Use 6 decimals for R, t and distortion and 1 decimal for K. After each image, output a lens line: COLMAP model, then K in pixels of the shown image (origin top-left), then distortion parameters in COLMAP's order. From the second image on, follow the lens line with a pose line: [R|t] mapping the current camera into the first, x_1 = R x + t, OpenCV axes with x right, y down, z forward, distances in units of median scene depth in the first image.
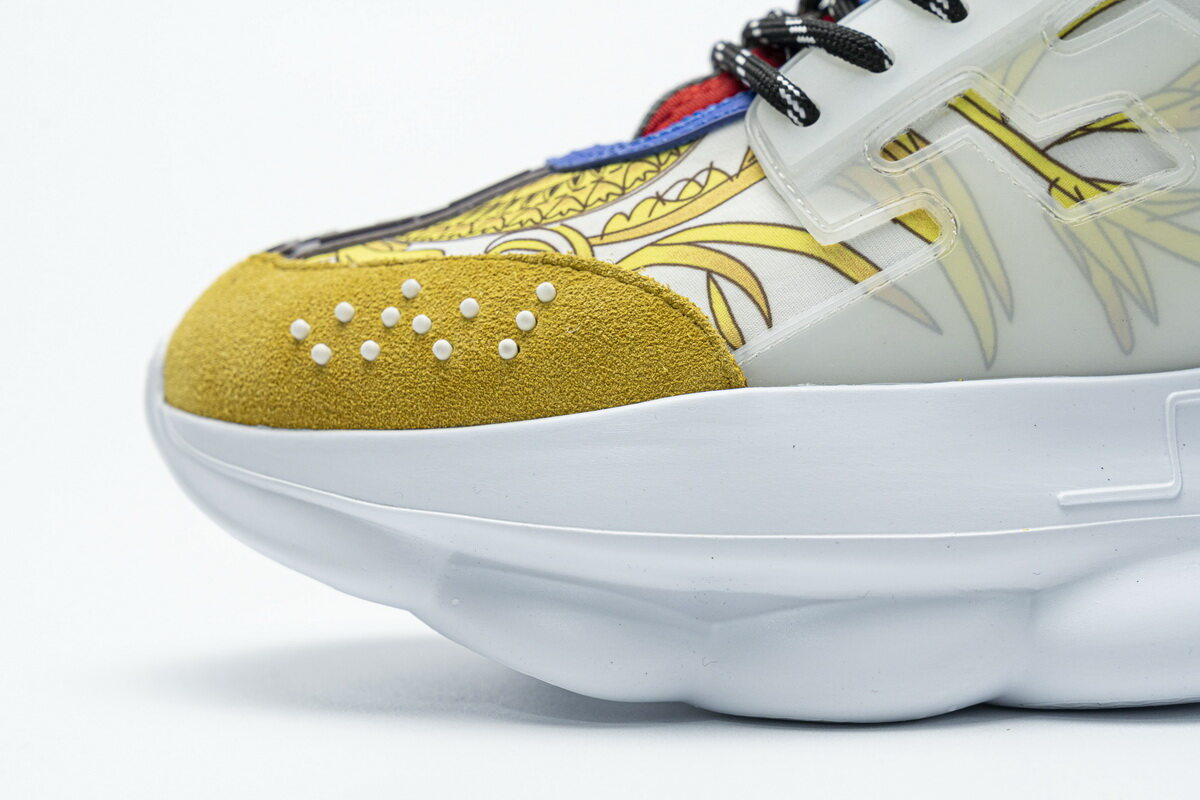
lens RADIAL K [[2326.9, 0, 596.1], [0, 2326.9, 406.9], [0, 0, 1]] dist [0.005118, 0.000000]
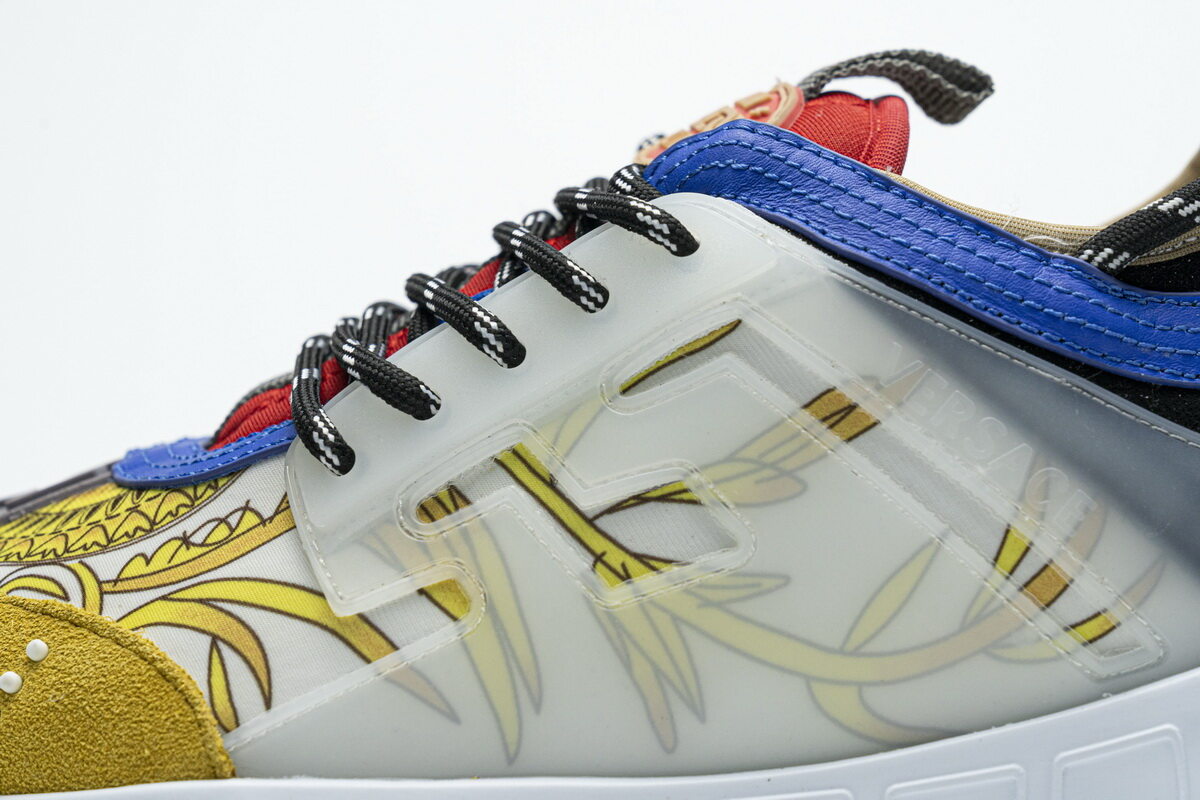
lens RADIAL K [[2326.9, 0, 619.5], [0, 2326.9, 382.7], [0, 0, 1]] dist [0.005118, 0.000000]
pose [[0.998293, 0.046571, -0.035236, 0.231625], [-0.046210, 0.998871, 0.010977, -0.173193], [0.035707, -0.009330, 0.999319, 0.098441]]
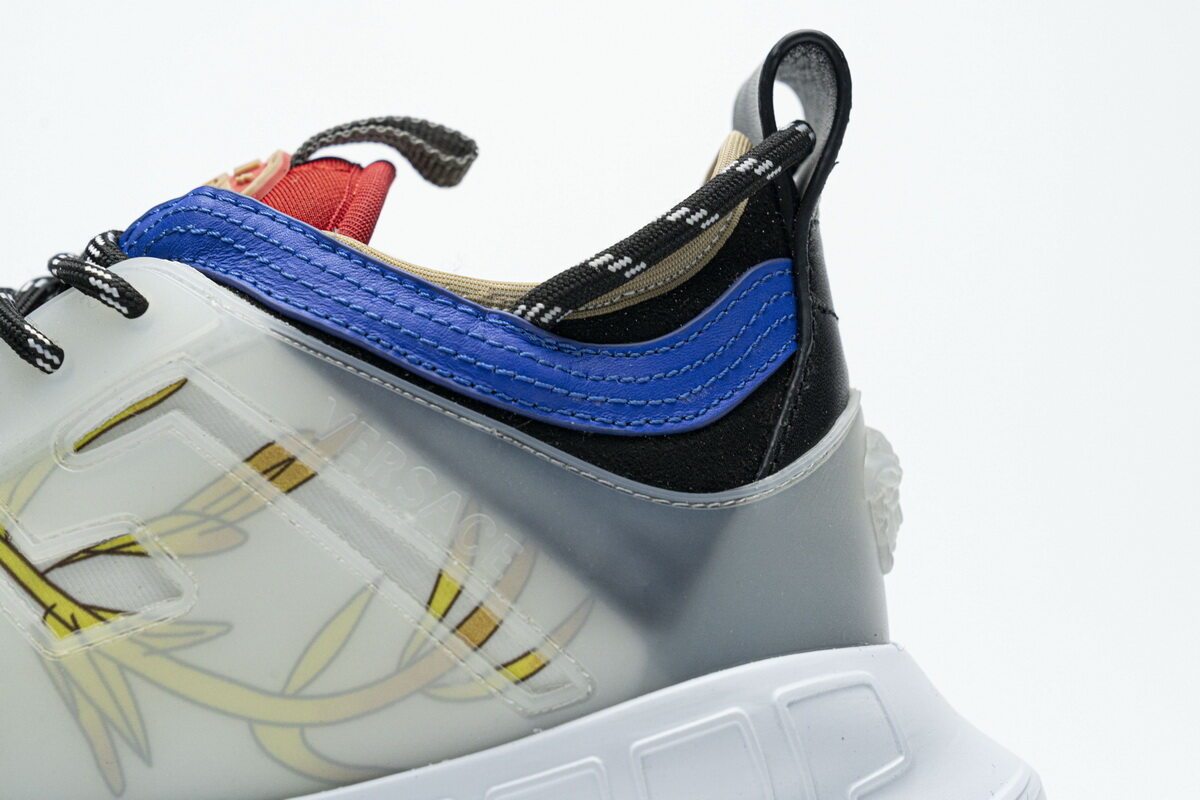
lens RADIAL K [[2326.9, 0, 597.0], [0, 2326.9, 397.4], [0, 0, 1]] dist [0.005118, 0.000000]
pose [[0.999600, 0.026685, -0.009378, 0.421073], [-0.026784, 0.999585, -0.010603, -0.176543], [0.009091, 0.010850, 0.999900, 0.062582]]
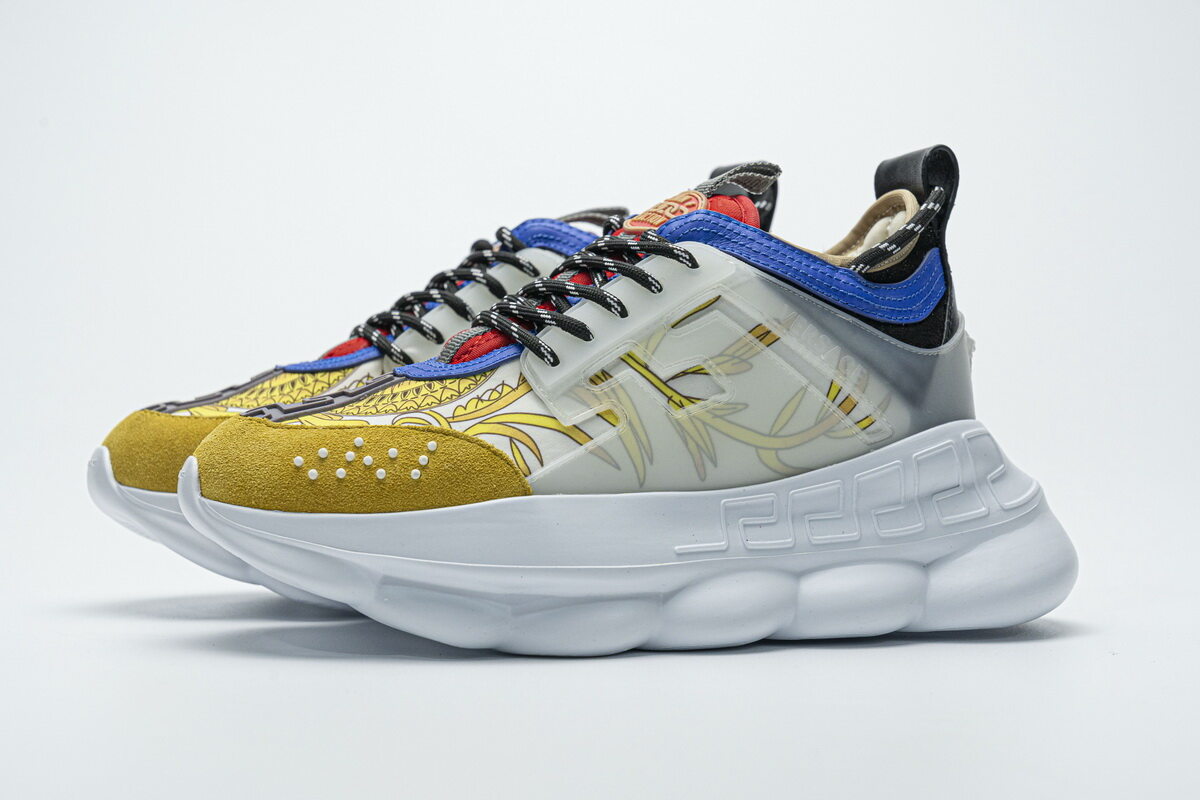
lens RADIAL K [[2358.7, 0, 599.8], [0, 2358.7, 398.0], [0, 0, 1]] dist [0.036029, 0.000000]
pose [[0.953463, 0.024298, 0.300530, -0.496014], [-0.015786, 0.999403, -0.030721, -0.030352], [-0.301097, 0.024547, 0.953278, -0.990864]]
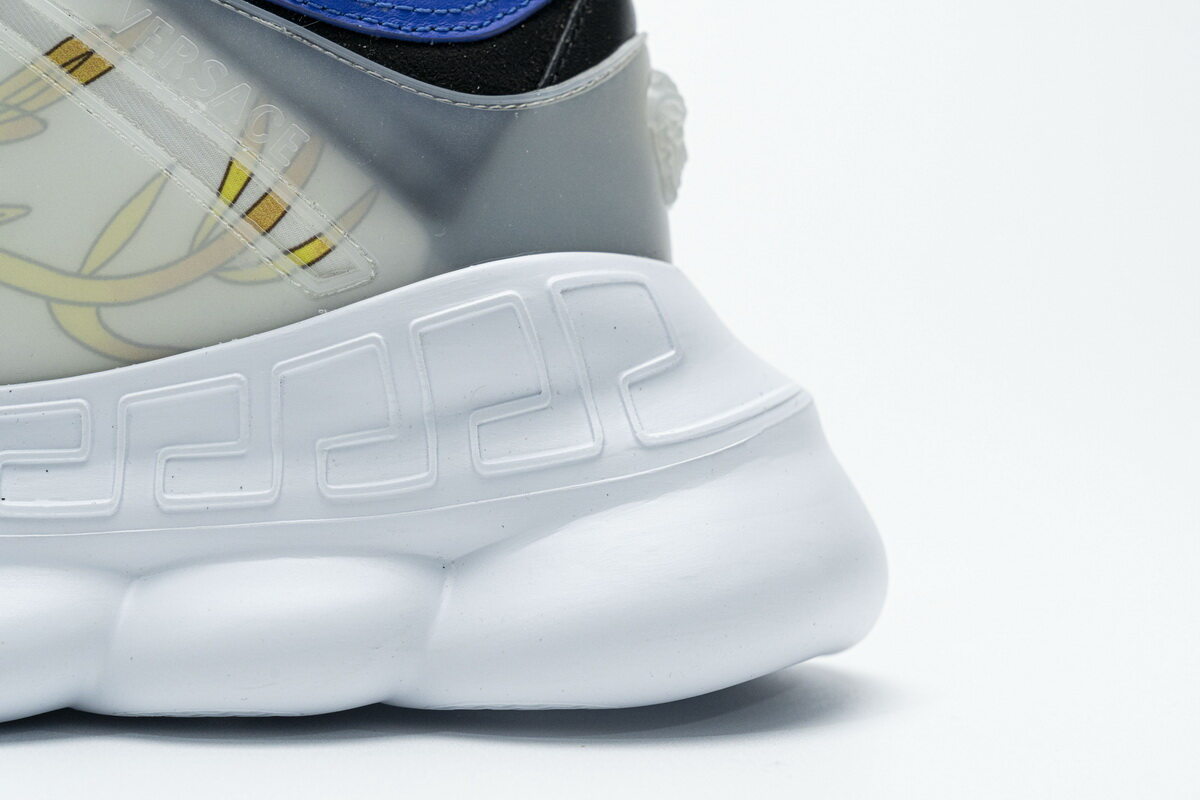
lens RADIAL K [[2326.9, 0, 588.4], [0, 2326.9, 391.7], [0, 0, 1]] dist [0.005118, 0.000000]
pose [[0.999289, 0.032661, 0.018816, 0.486582], [-0.032491, 0.999429, -0.009283, -0.013272], [-0.019108, 0.008665, 0.999780, 0.013268]]
